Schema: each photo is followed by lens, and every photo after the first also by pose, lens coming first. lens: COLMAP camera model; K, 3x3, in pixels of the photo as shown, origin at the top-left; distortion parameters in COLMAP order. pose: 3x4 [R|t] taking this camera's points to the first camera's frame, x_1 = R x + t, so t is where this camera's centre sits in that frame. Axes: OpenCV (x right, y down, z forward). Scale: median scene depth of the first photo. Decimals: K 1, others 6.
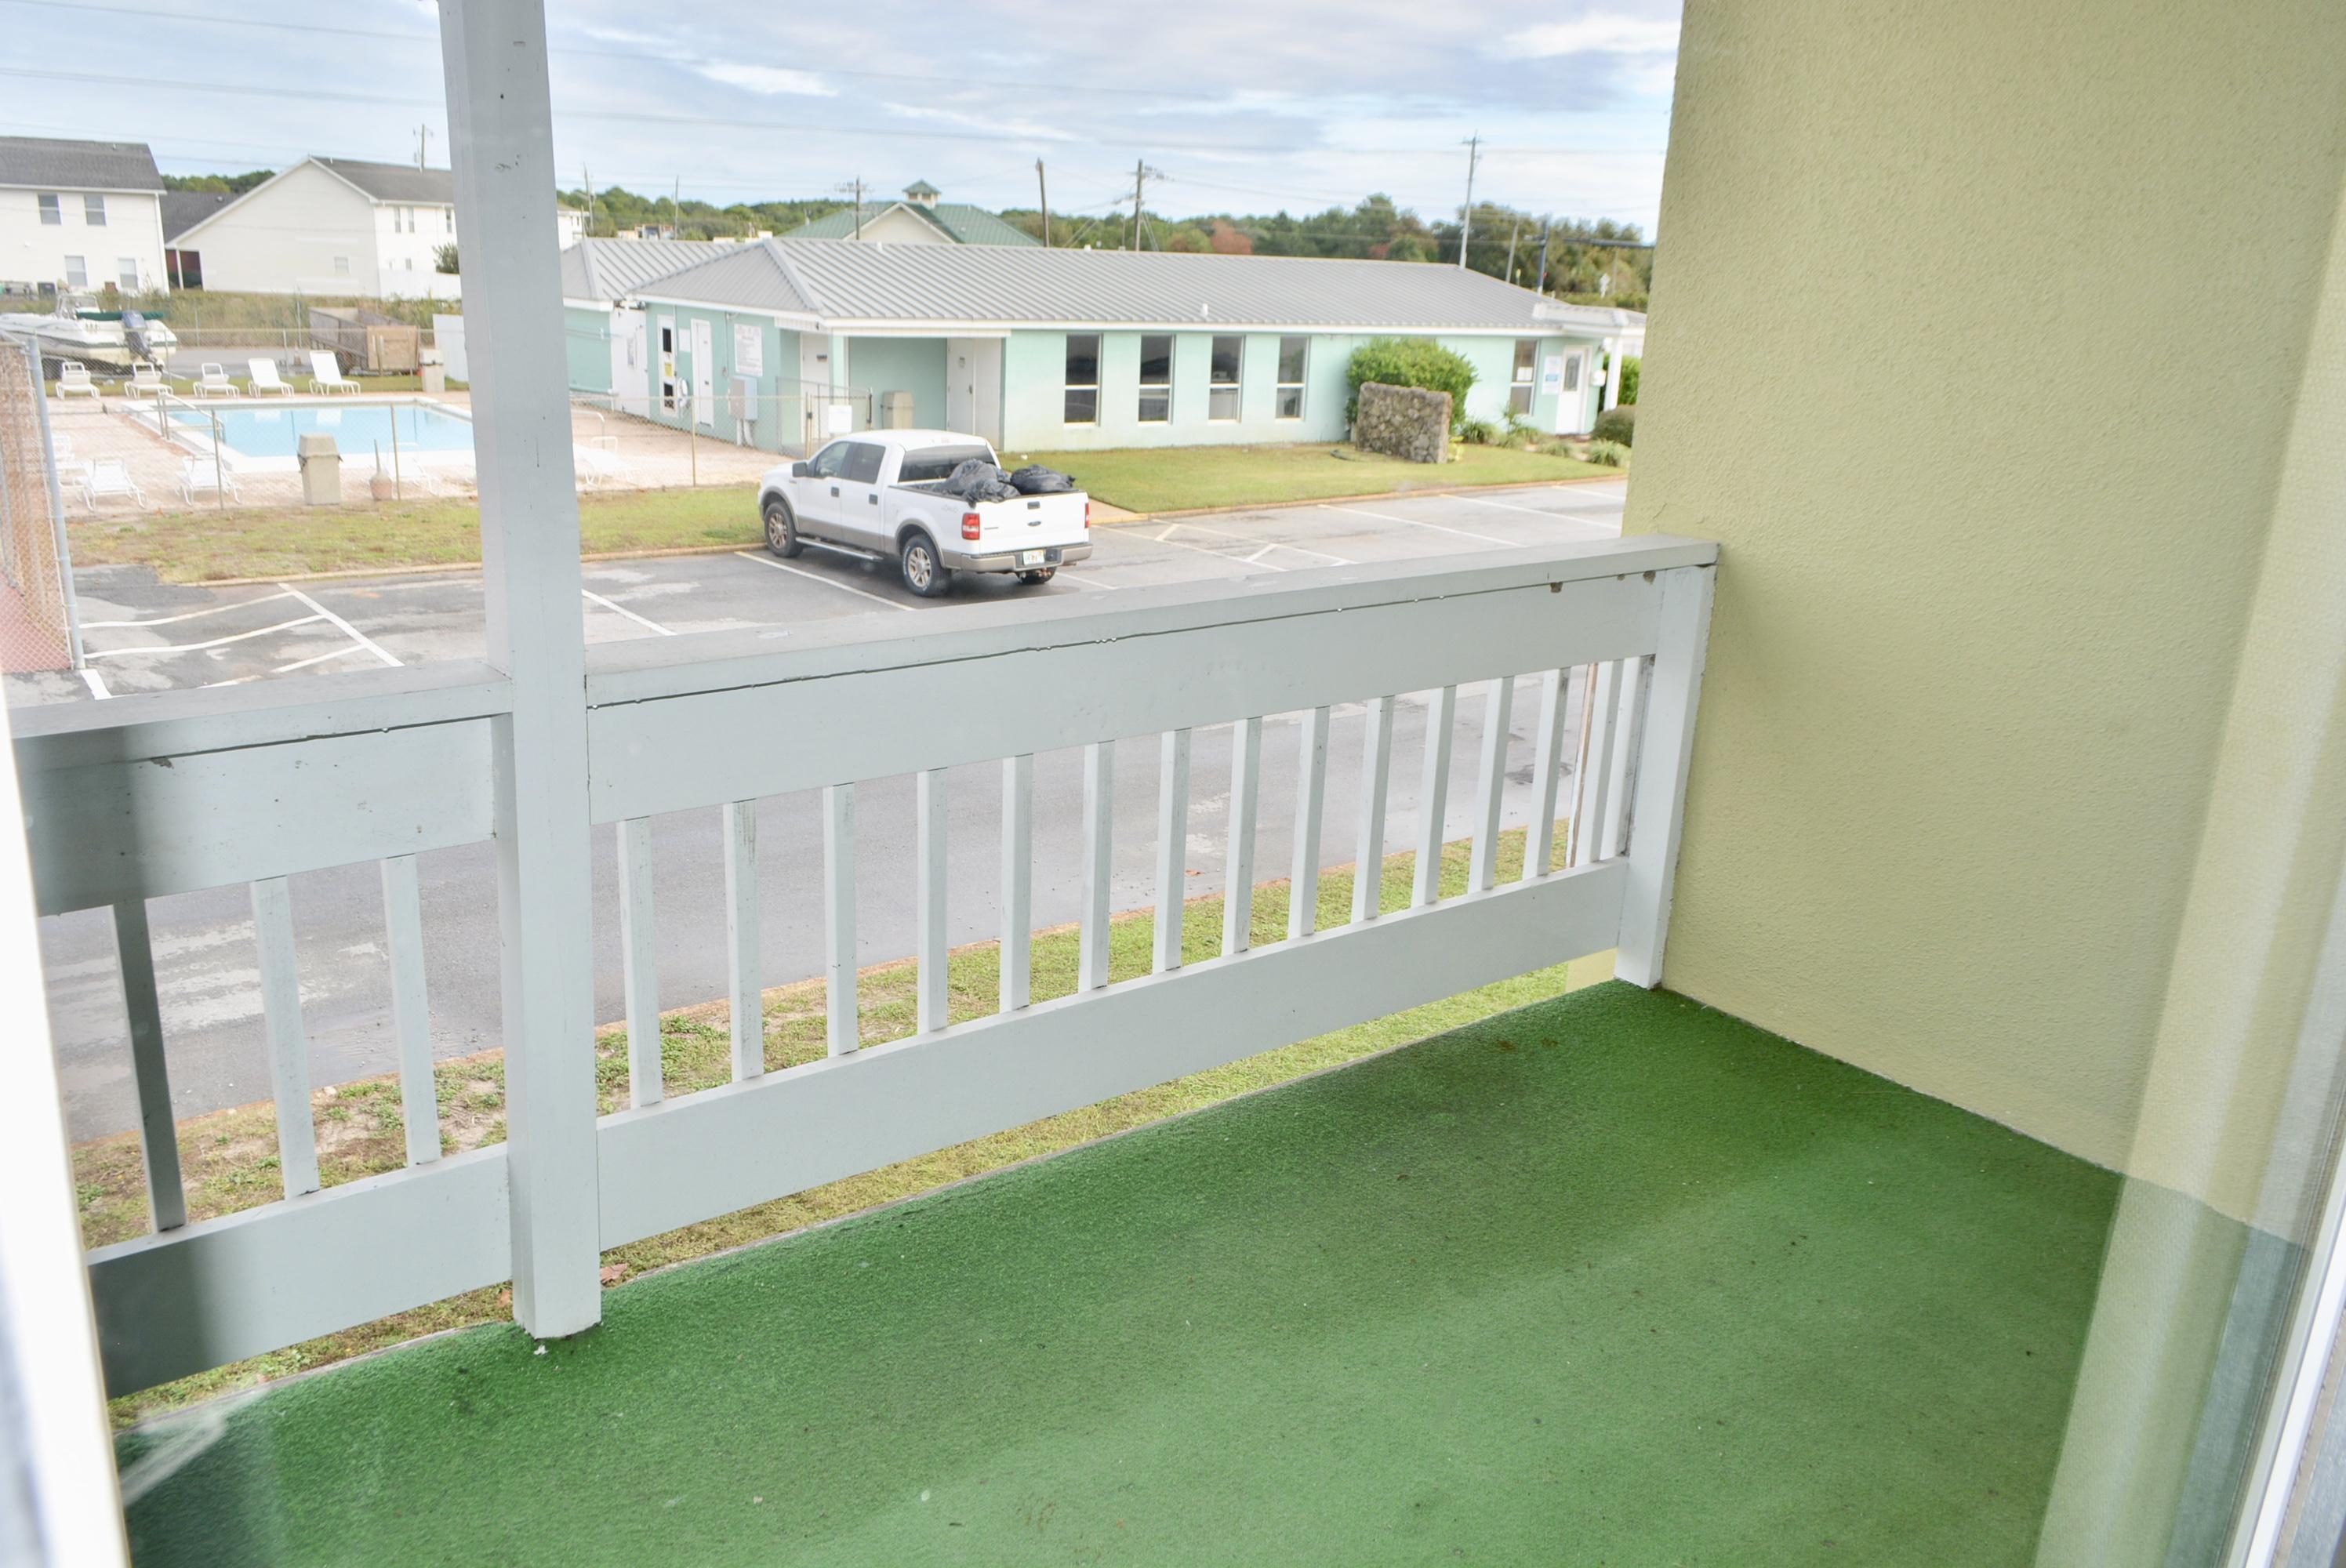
lens RADIAL K [[1822.6, 0, 1170.9], [0, 1822.6, 789.2], [0, 0, 1]] dist [0.002601, 0.005016]
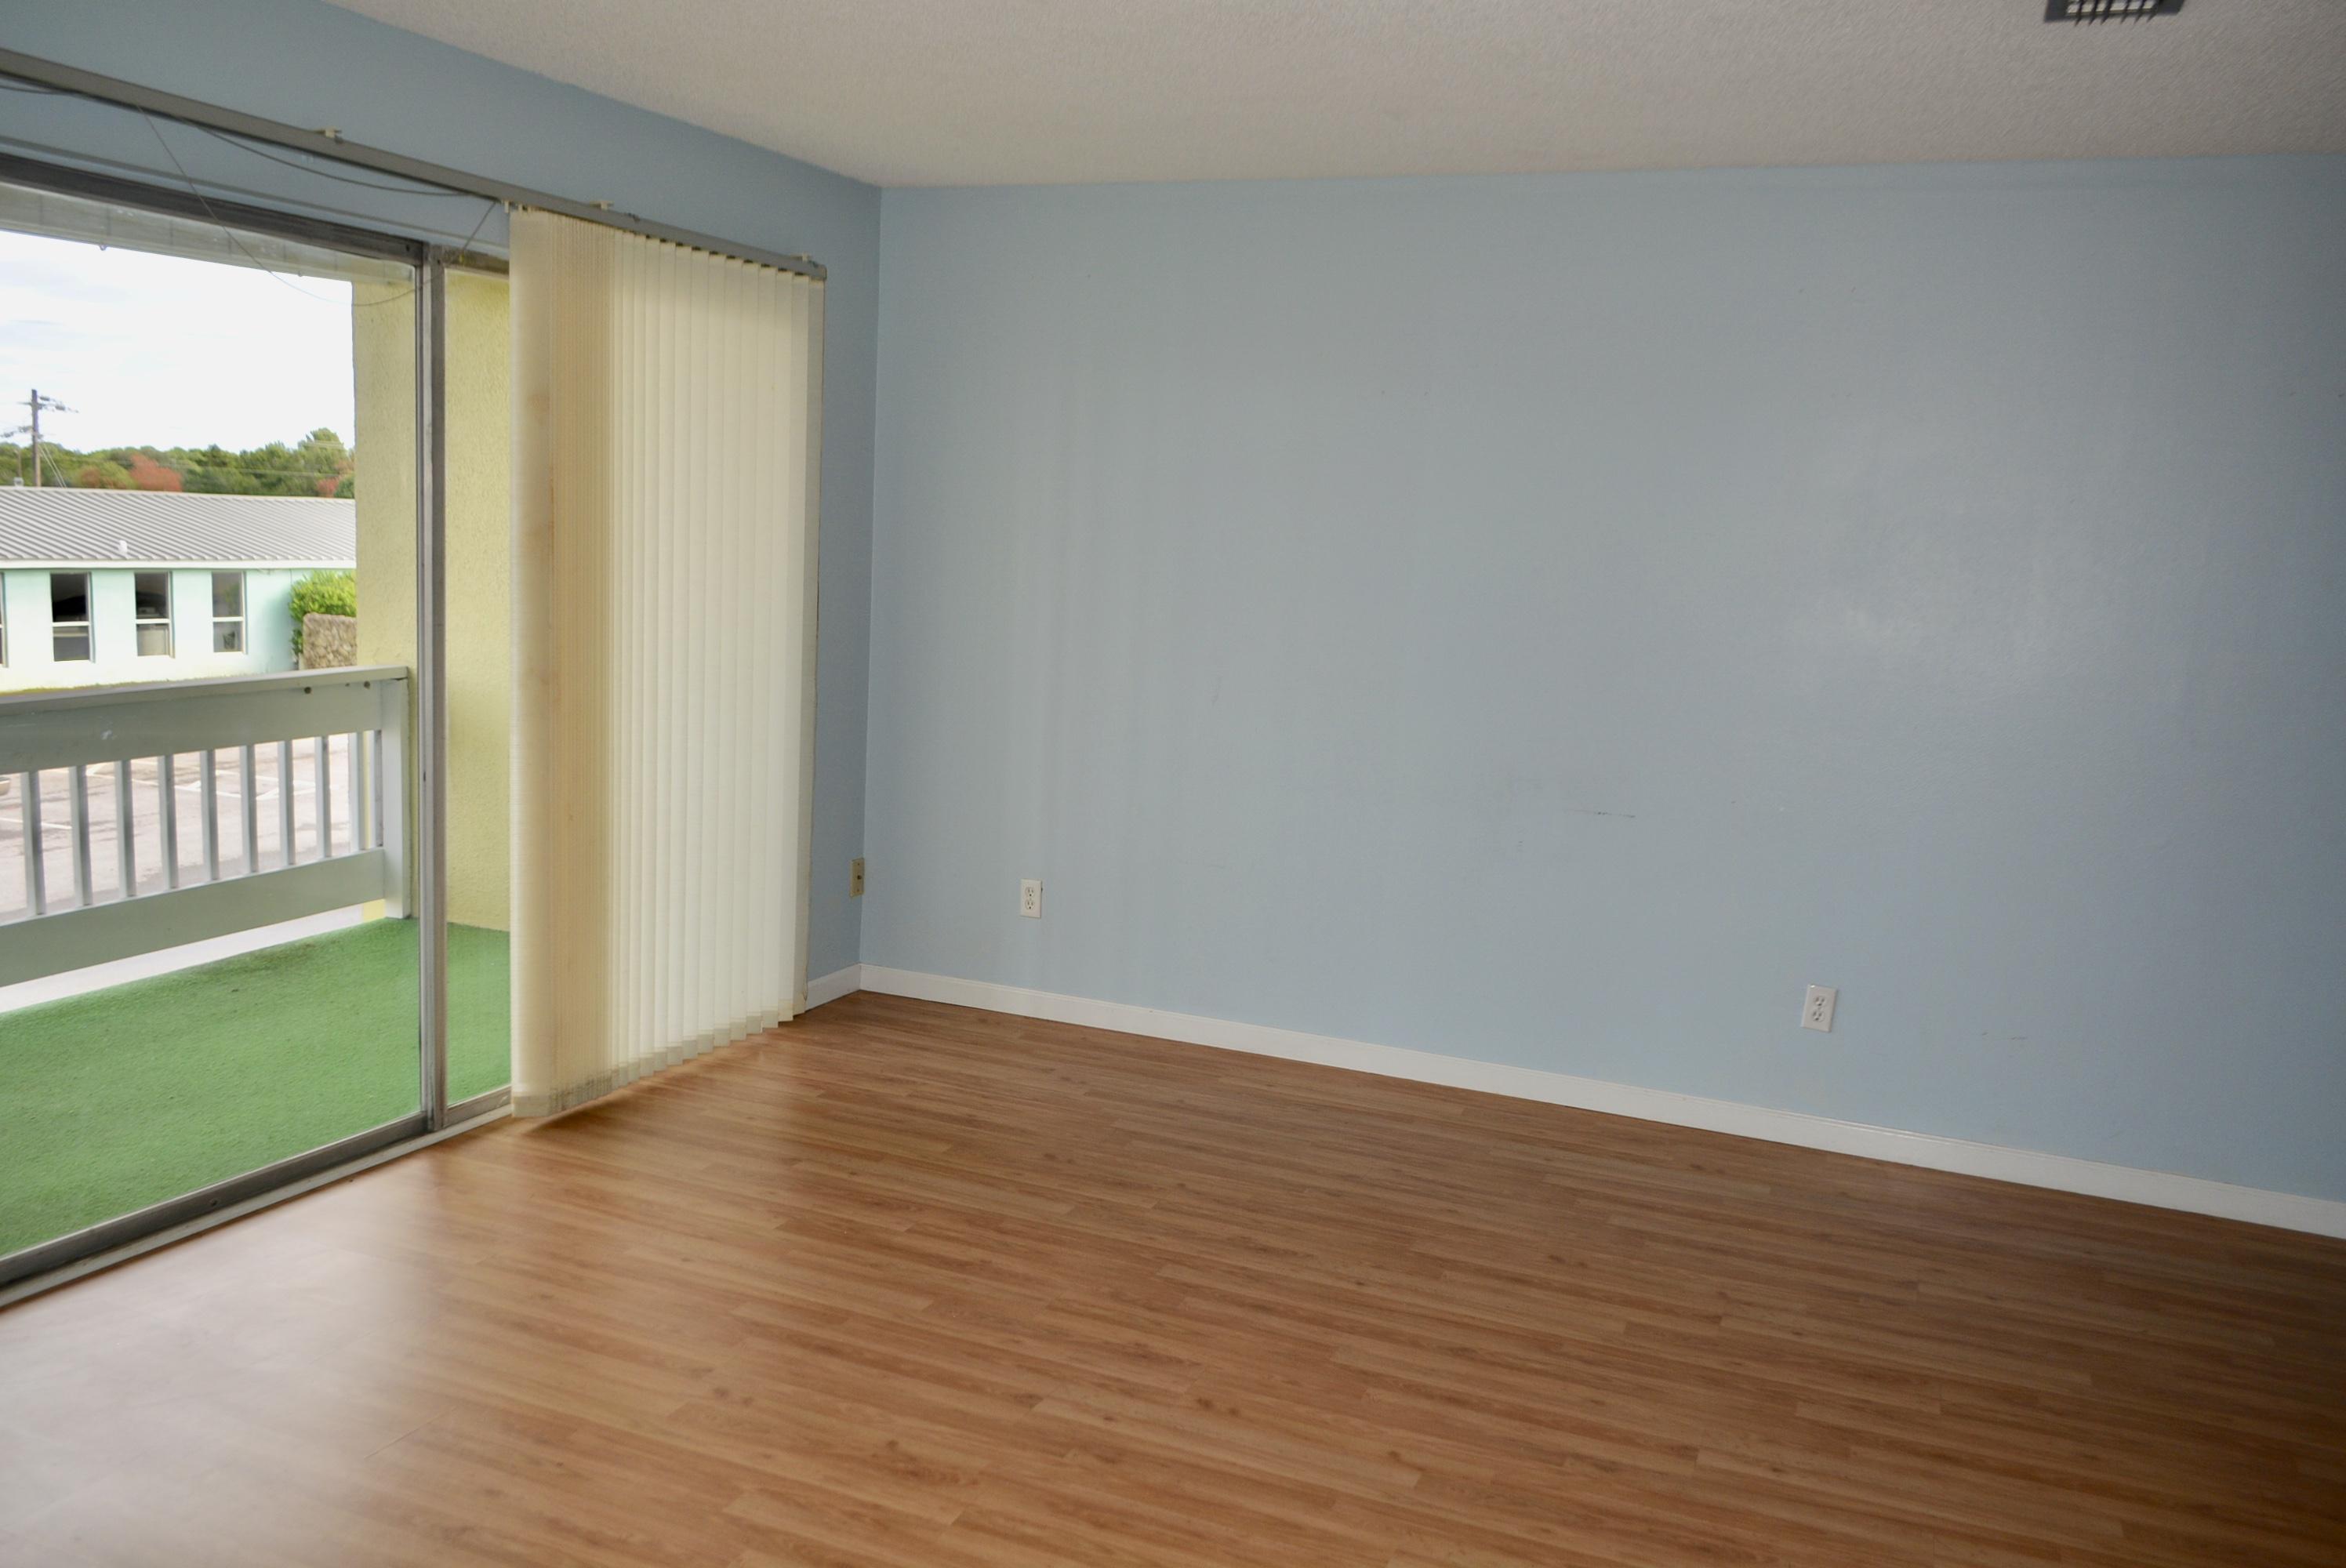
lens RADIAL K [[1822.6, 0, 1170.9], [0, 1822.6, 789.2], [0, 0, 1]] dist [0.002601, 0.005016]
pose [[0.862428, -0.075776, 0.500475, 0.003135], [0.136398, 0.986948, -0.085610, 0.027746], [-0.487456, 0.142096, 0.861508, -0.106392]]
